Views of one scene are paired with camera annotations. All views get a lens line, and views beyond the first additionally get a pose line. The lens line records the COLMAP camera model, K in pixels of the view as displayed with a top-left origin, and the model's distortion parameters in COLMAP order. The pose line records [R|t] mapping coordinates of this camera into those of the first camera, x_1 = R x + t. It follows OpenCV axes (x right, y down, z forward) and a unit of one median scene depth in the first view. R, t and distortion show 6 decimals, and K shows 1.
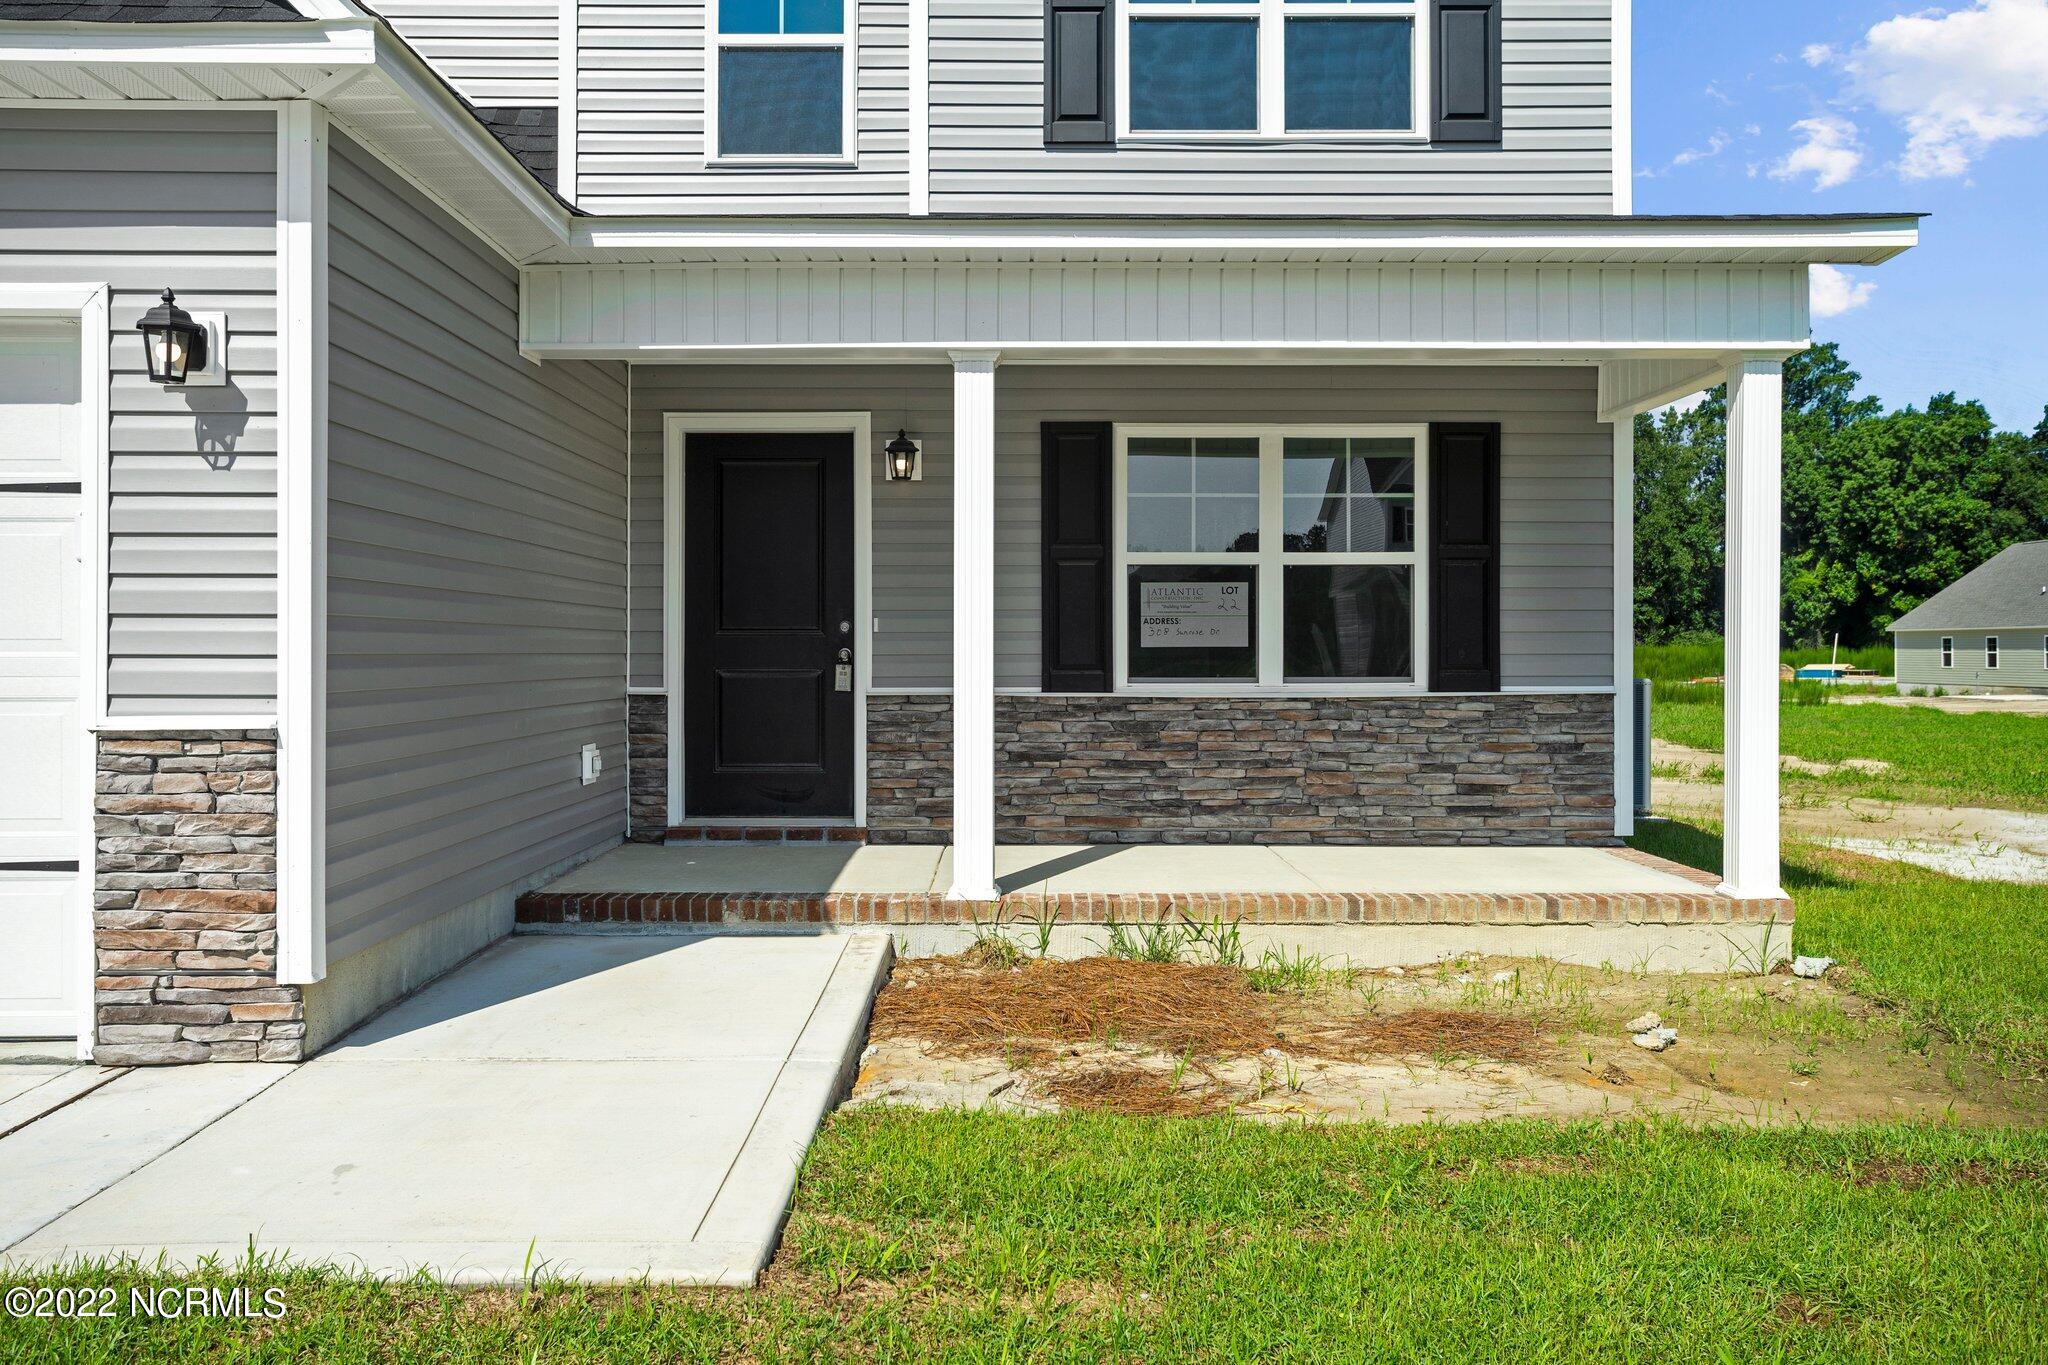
lens RADIAL K [[1692.3, 0, 1050.3], [0, 1692.3, 616.7], [0, 0, 1]] dist [-0.027160, 0.050919]
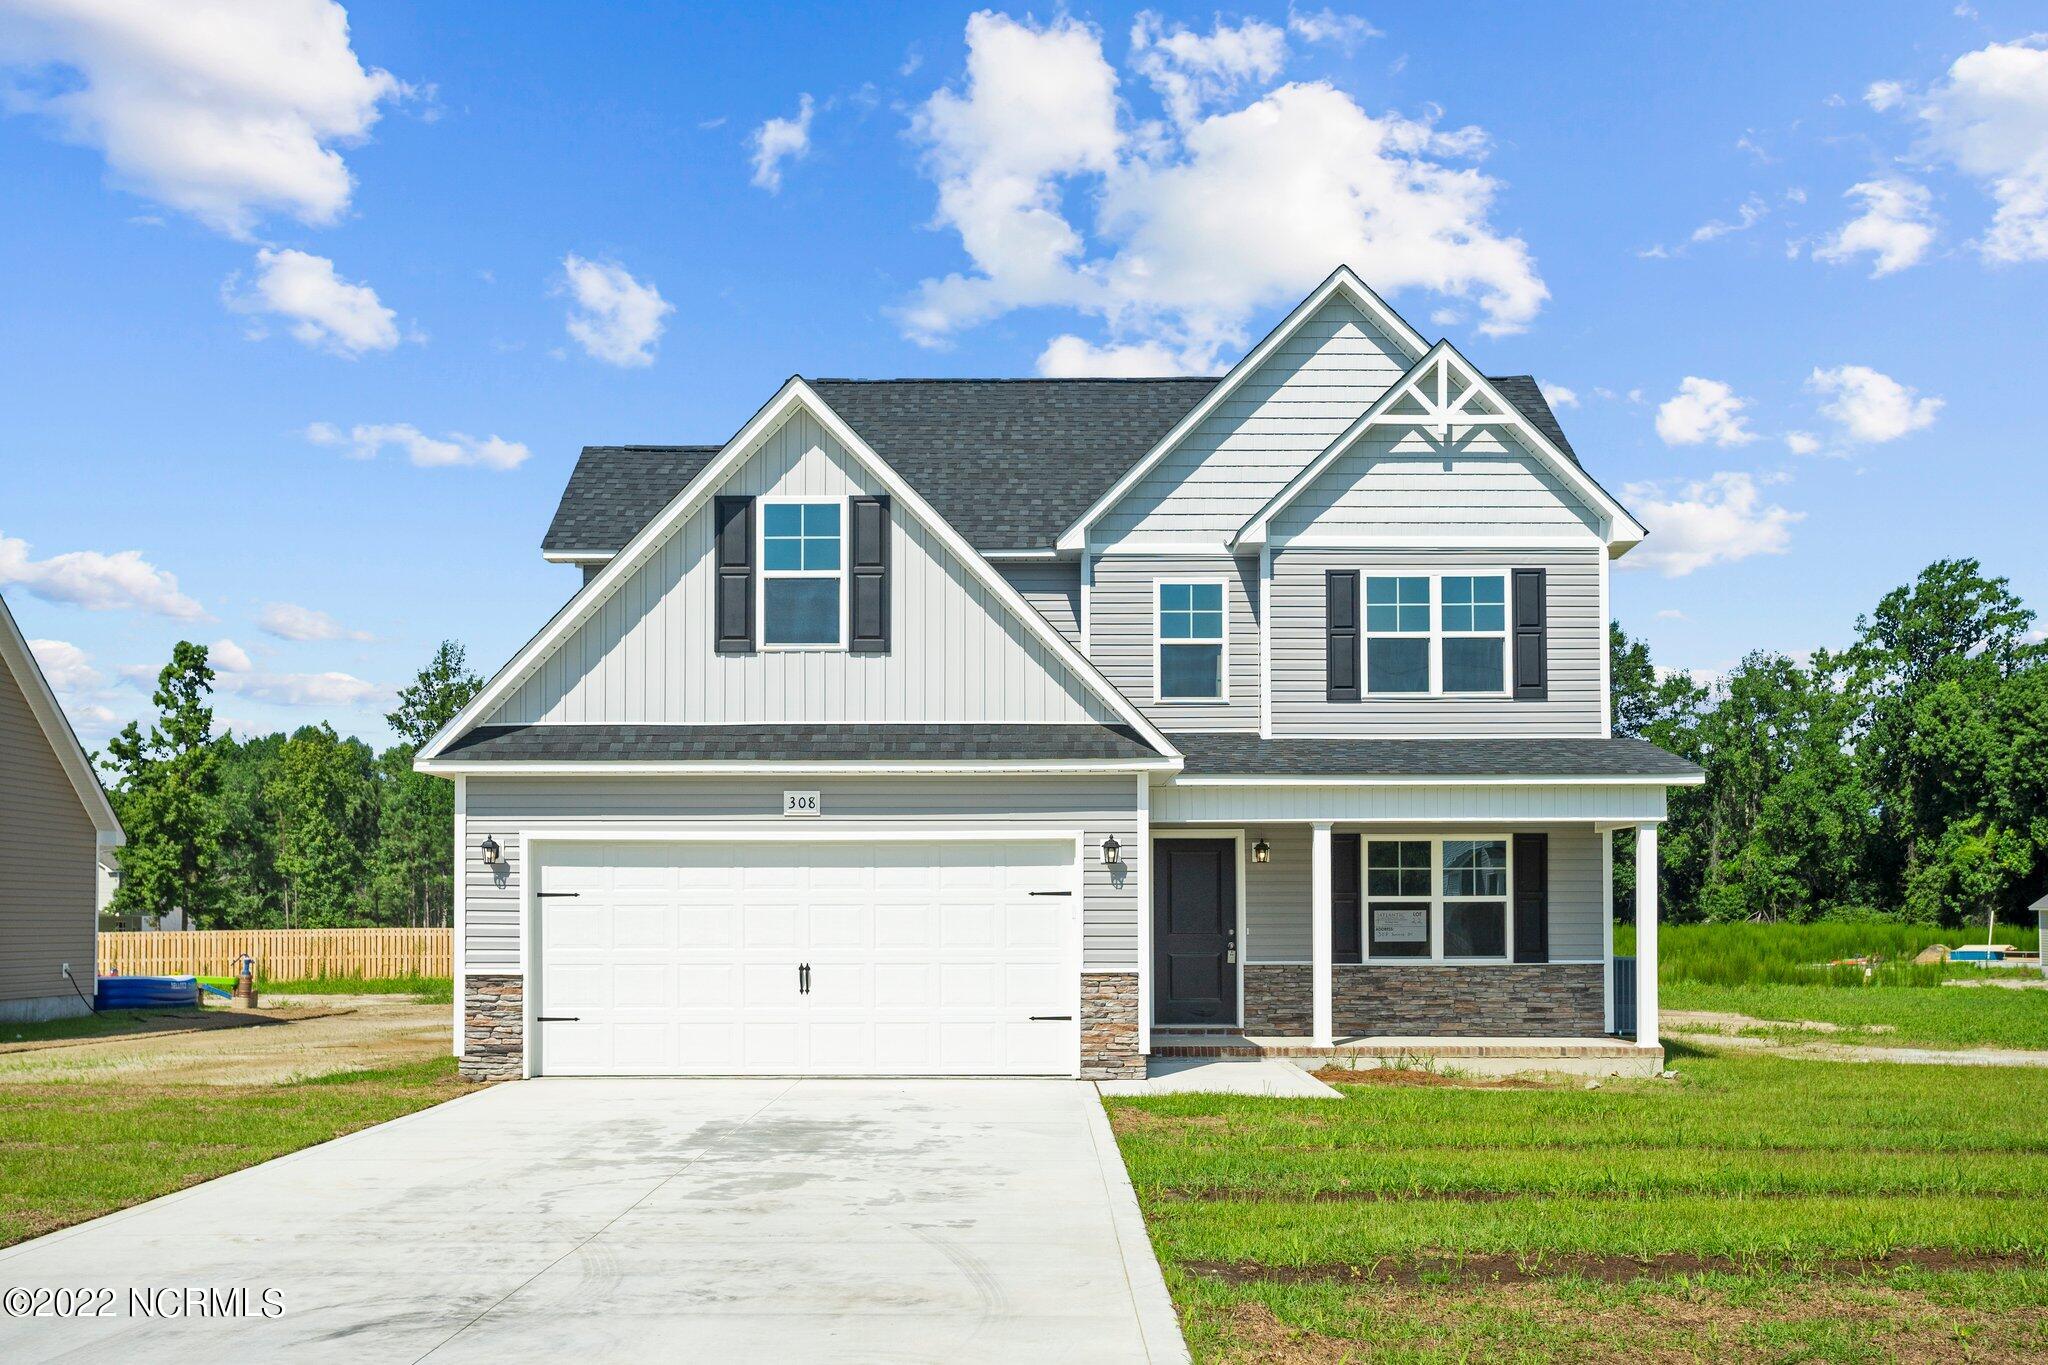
lens RADIAL K [[2284.1, 0, 1030.1], [0, 2284.1, 810.3], [0, 0, 1]] dist [0.019105, 0.000000]
pose [[0.999994, -0.001461, -0.003058, -0.362815], [0.001368, 0.999541, -0.030257, -0.059241], [0.003101, 0.030252, 0.999537, -1.820930]]
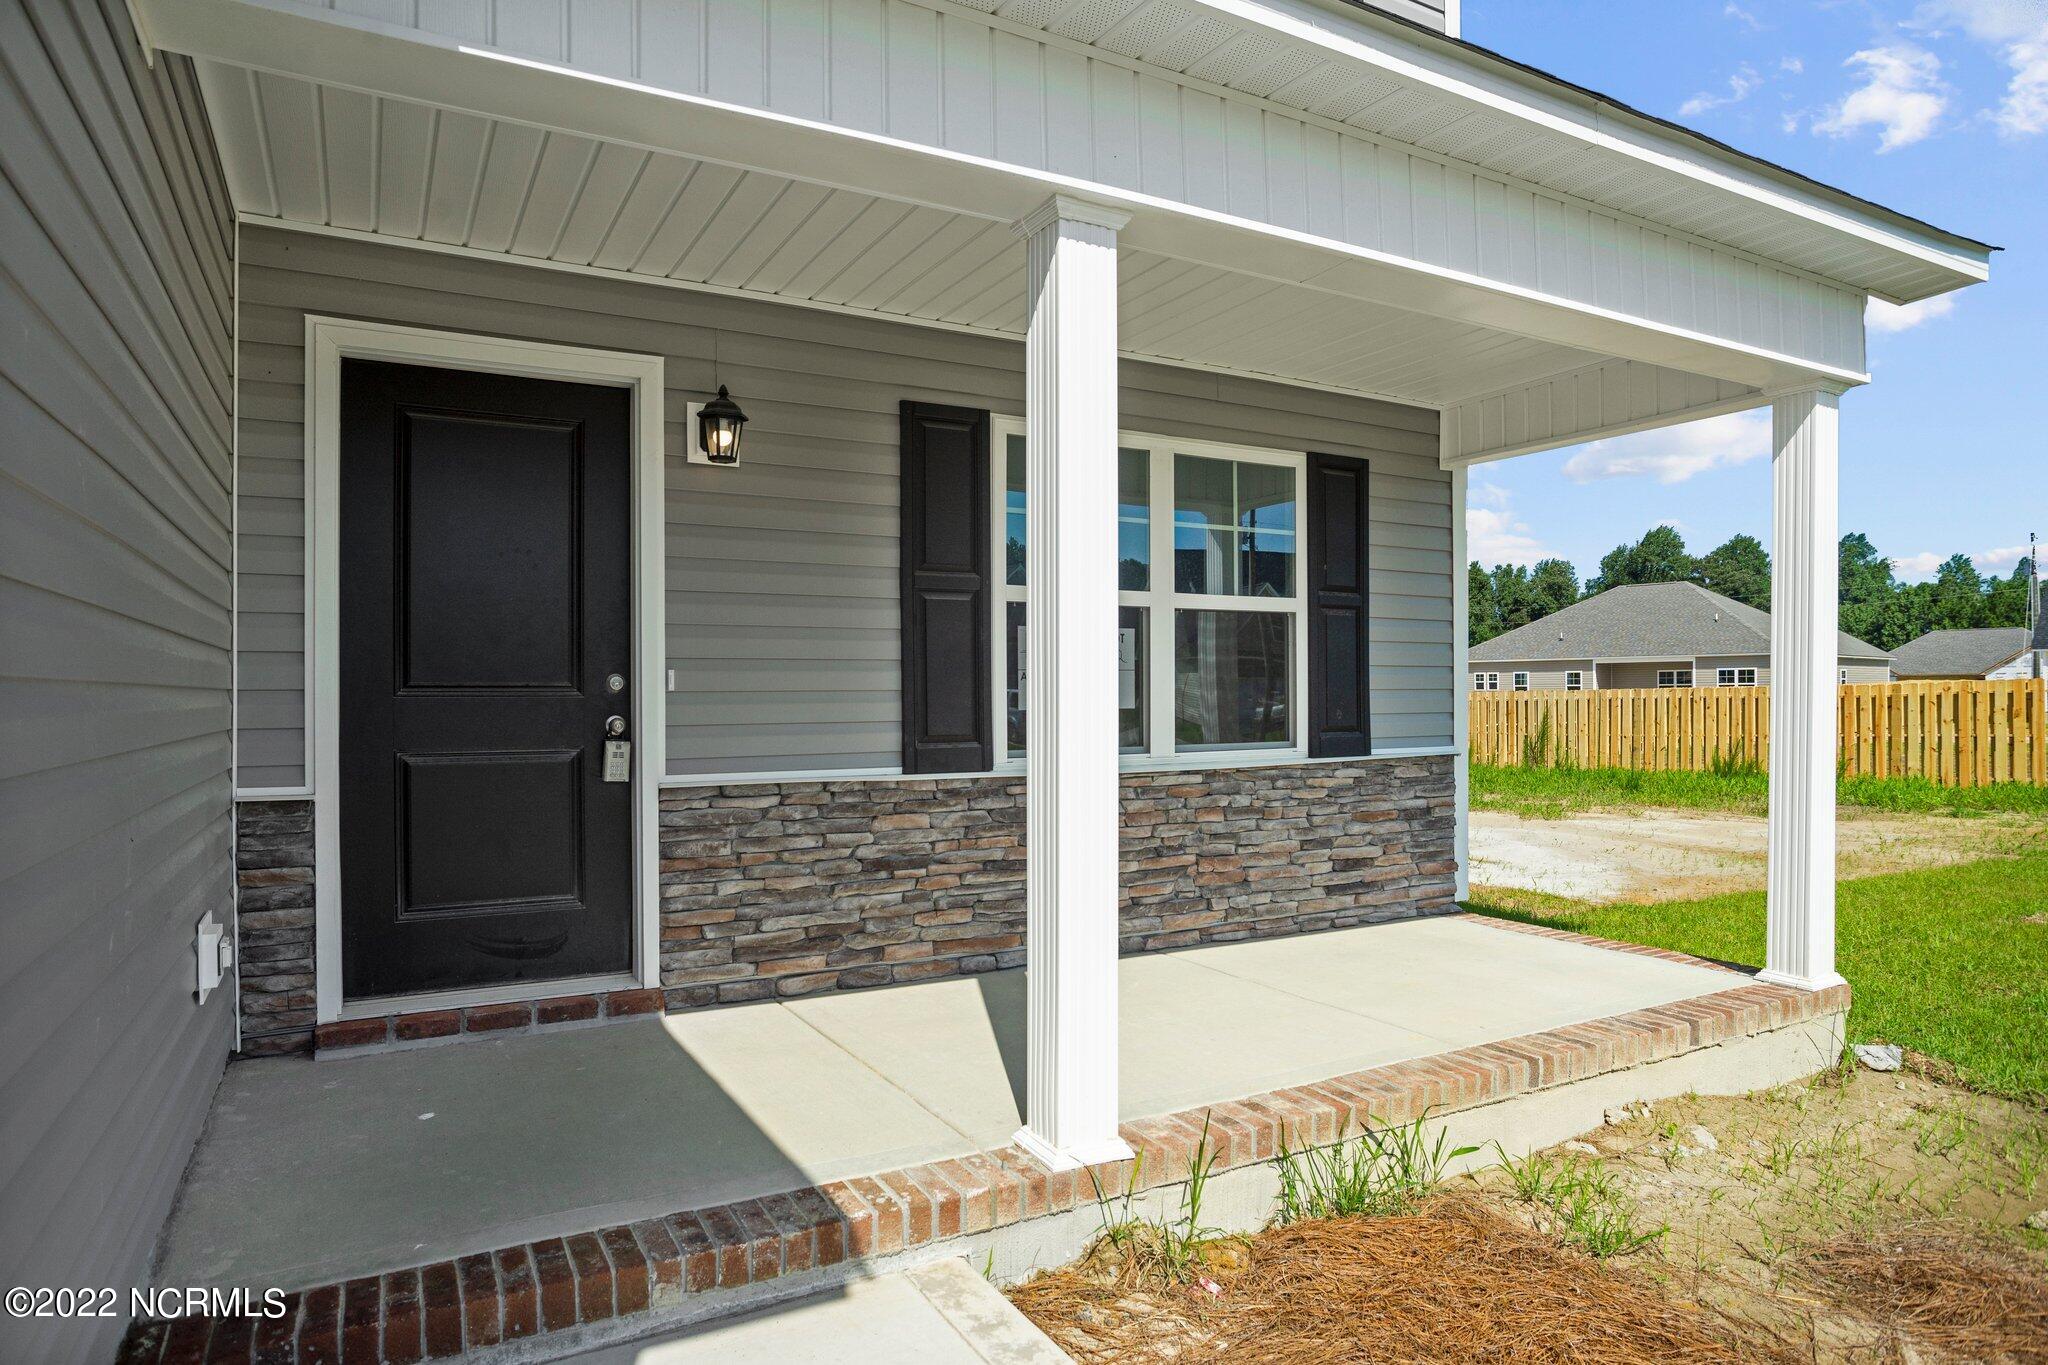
lens RADIAL K [[1202.5, 0, 1019.4], [0, 1202.5, 688.8], [0, 0, 1]] dist [-0.046525, 0.011211]
pose [[0.878766, -0.000754, 0.477252, -0.206985], [-0.005101, 0.999927, 0.010971, 0.002386], [-0.477226, -0.012076, 0.878698, 0.524743]]
